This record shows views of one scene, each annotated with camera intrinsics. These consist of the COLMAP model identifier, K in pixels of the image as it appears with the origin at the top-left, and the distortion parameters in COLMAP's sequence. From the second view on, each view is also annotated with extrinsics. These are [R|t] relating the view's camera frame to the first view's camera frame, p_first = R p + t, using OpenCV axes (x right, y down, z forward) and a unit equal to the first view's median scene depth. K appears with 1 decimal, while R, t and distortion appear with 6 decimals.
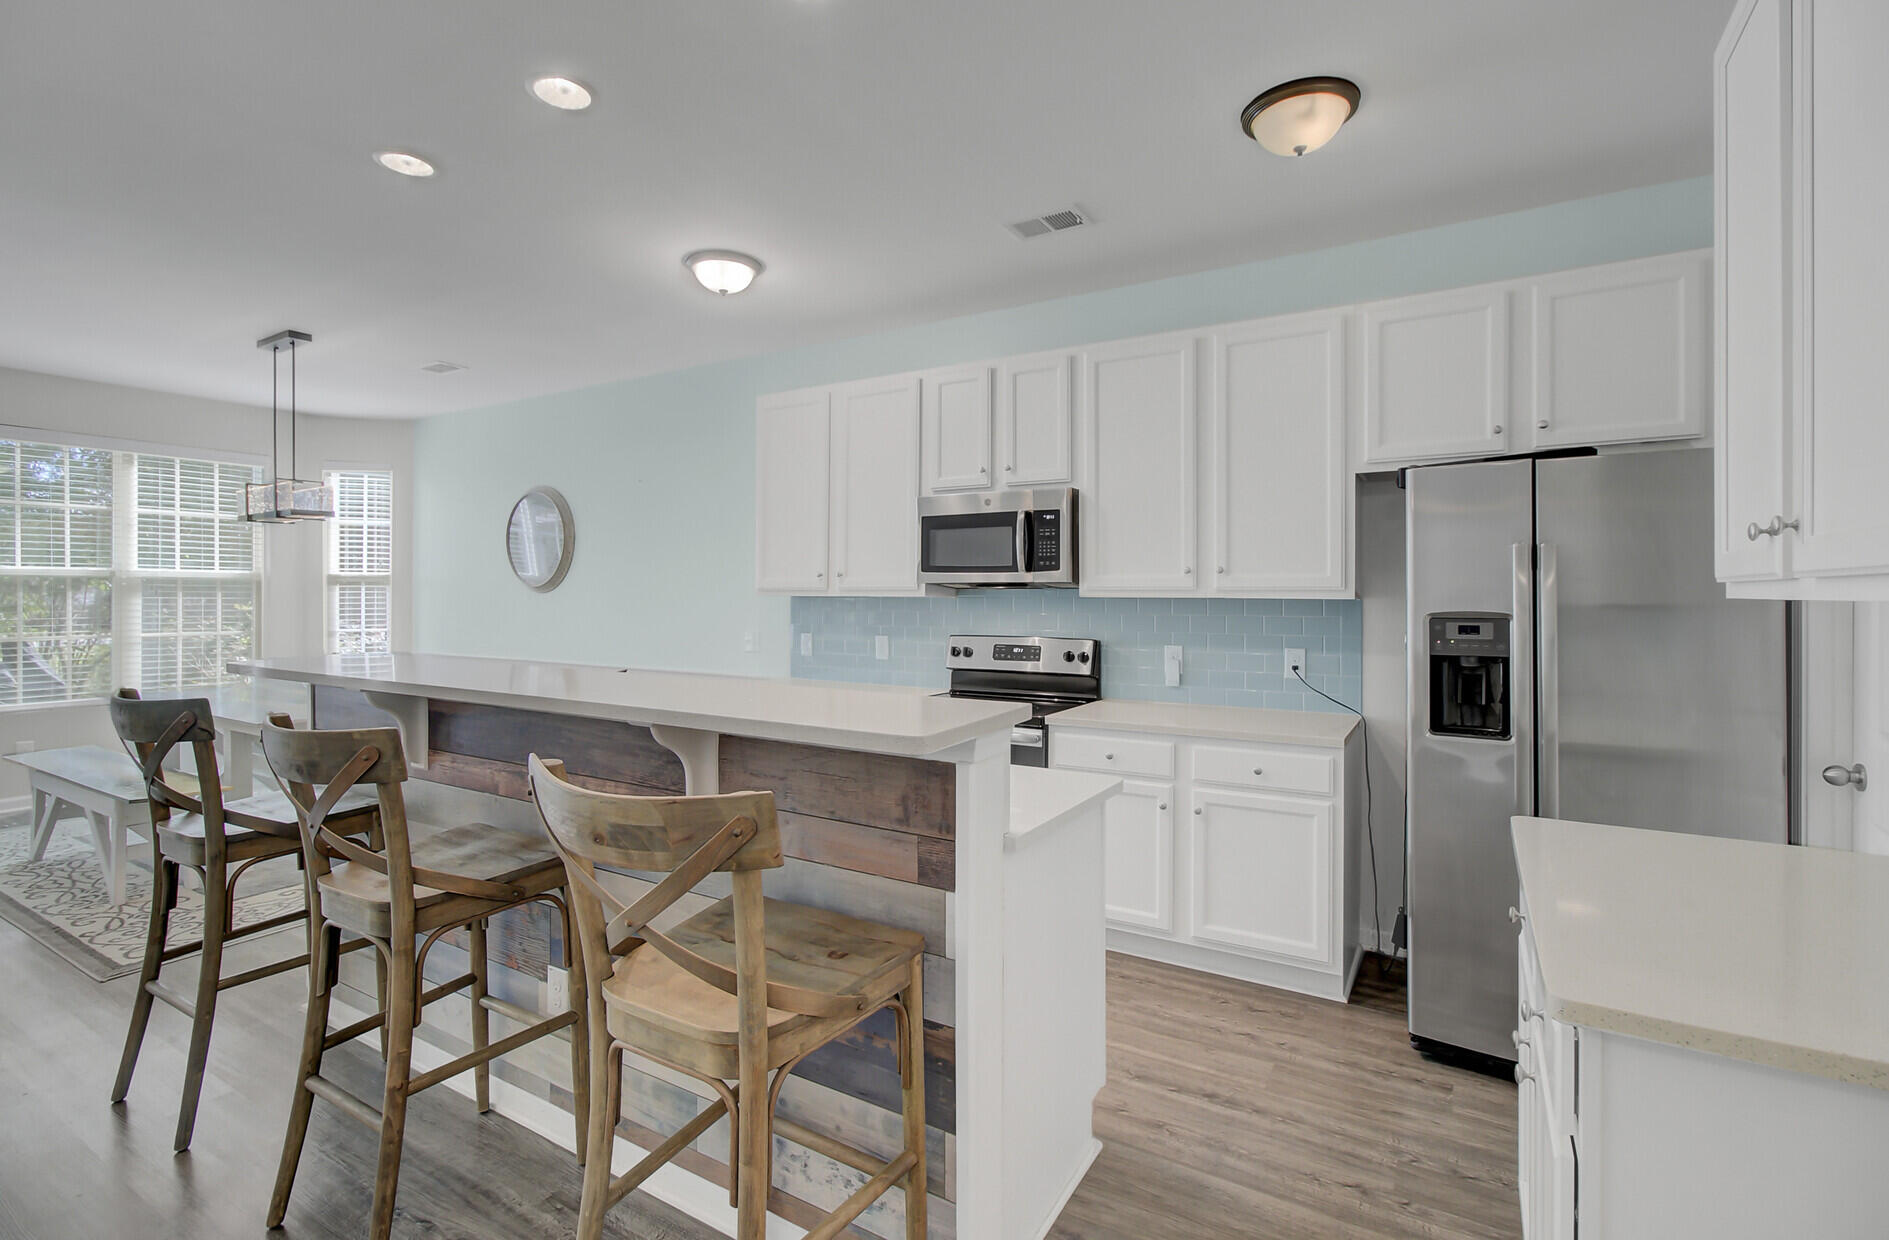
lens RADIAL K [[870.8, 0, 931.5], [0, 870.8, 602.9], [0, 0, 1]] dist [0.001157, 0.001152]
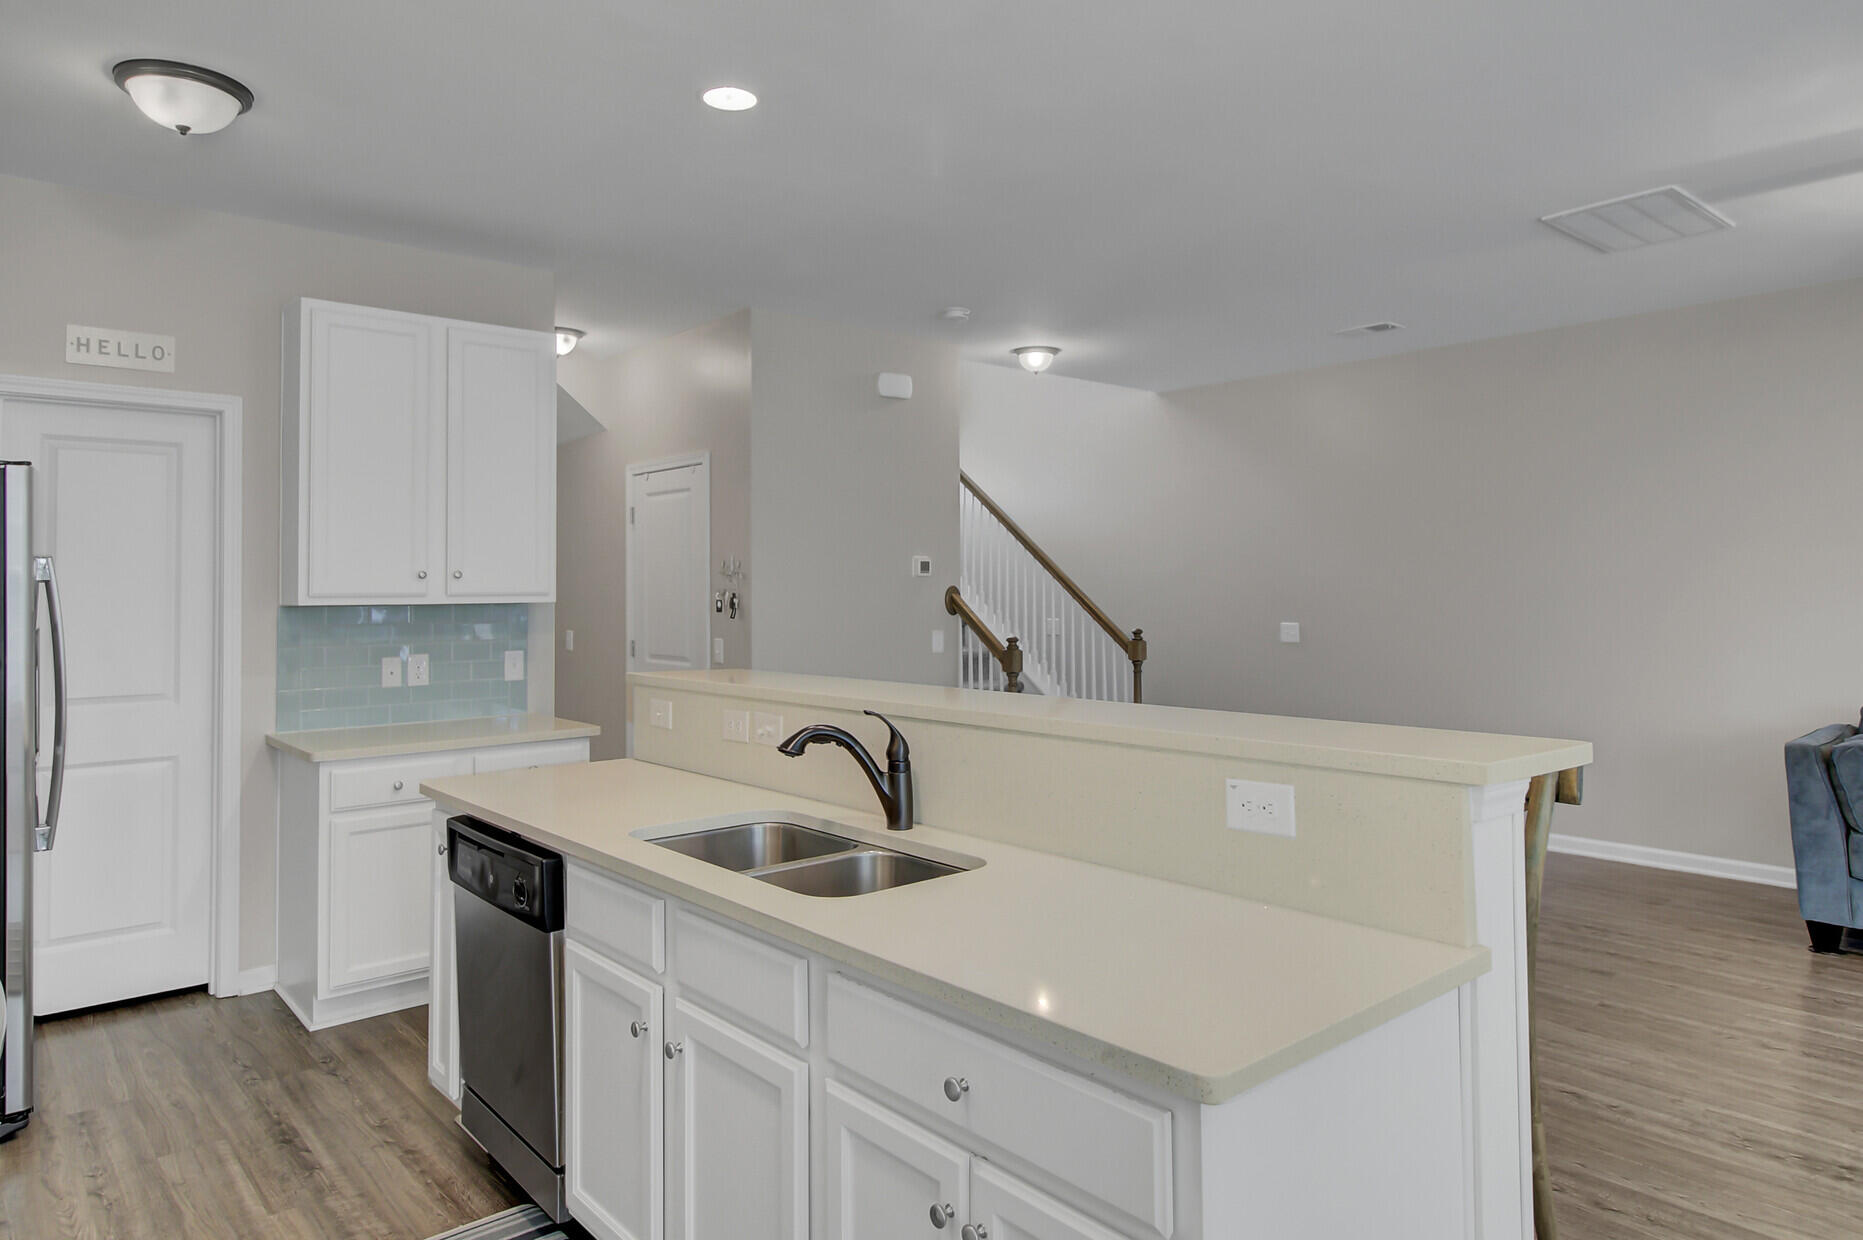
lens RADIAL K [[1145.1, 0, 928.8], [0, 1145.1, 558.8], [0, 0, 1]] dist [0.005101, 0.000749]
pose [[-0.952798, 0.014421, 0.303261, -0.496288], [0.009866, 0.999814, -0.016545, -0.023042], [-0.303443, -0.012772, -0.952764, 1.356930]]
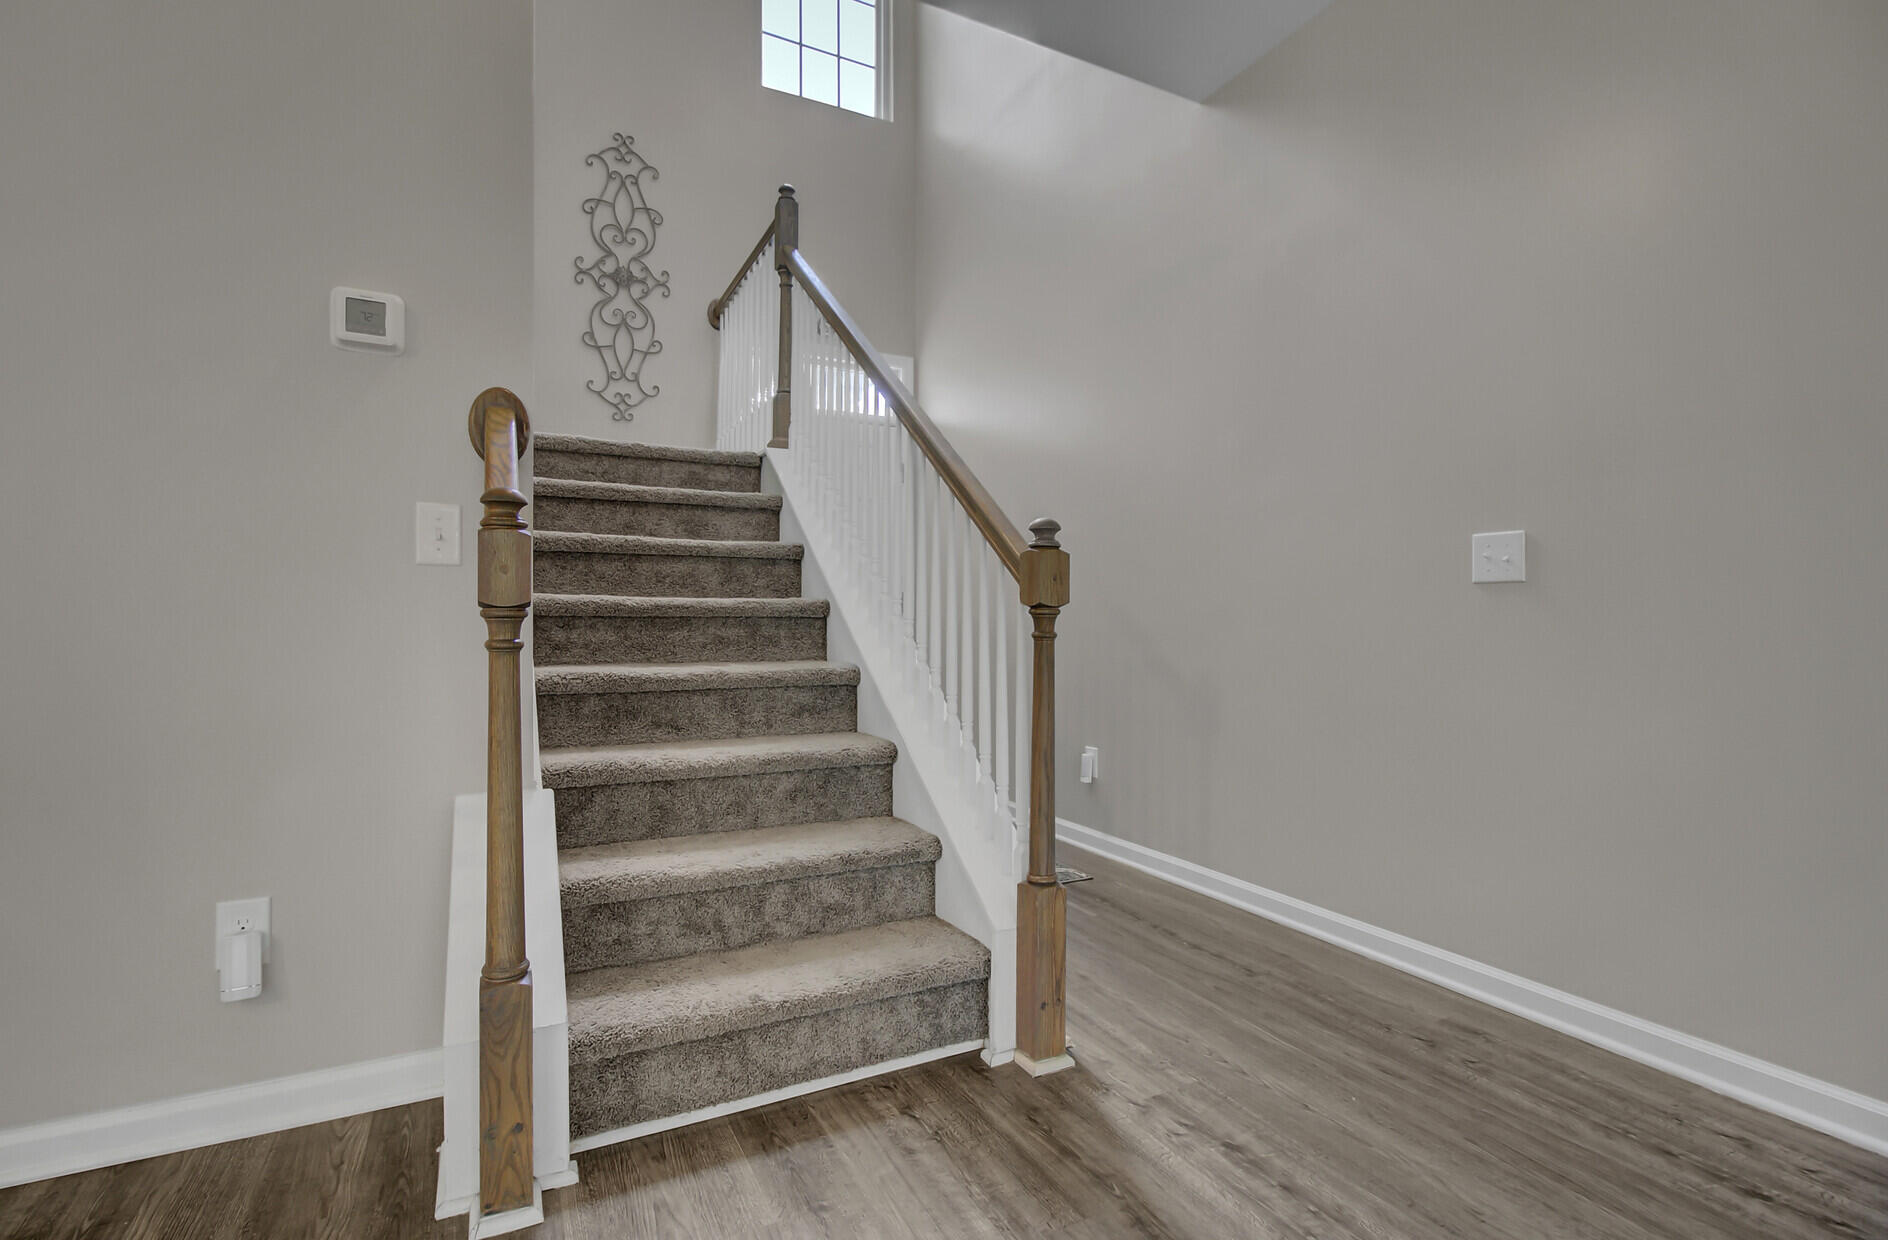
lens RADIAL K [[869.7, 0, 936.9], [0, 869.7, 612.3], [0, 0, 1]] dist [0.002026, 0.000544]
pose [[-0.855599, -0.000488, 0.517639, -0.465188], [0.000650, 0.999998, 0.002017, 0.119401], [-0.517639, 0.002063, -0.855597, -0.066950]]
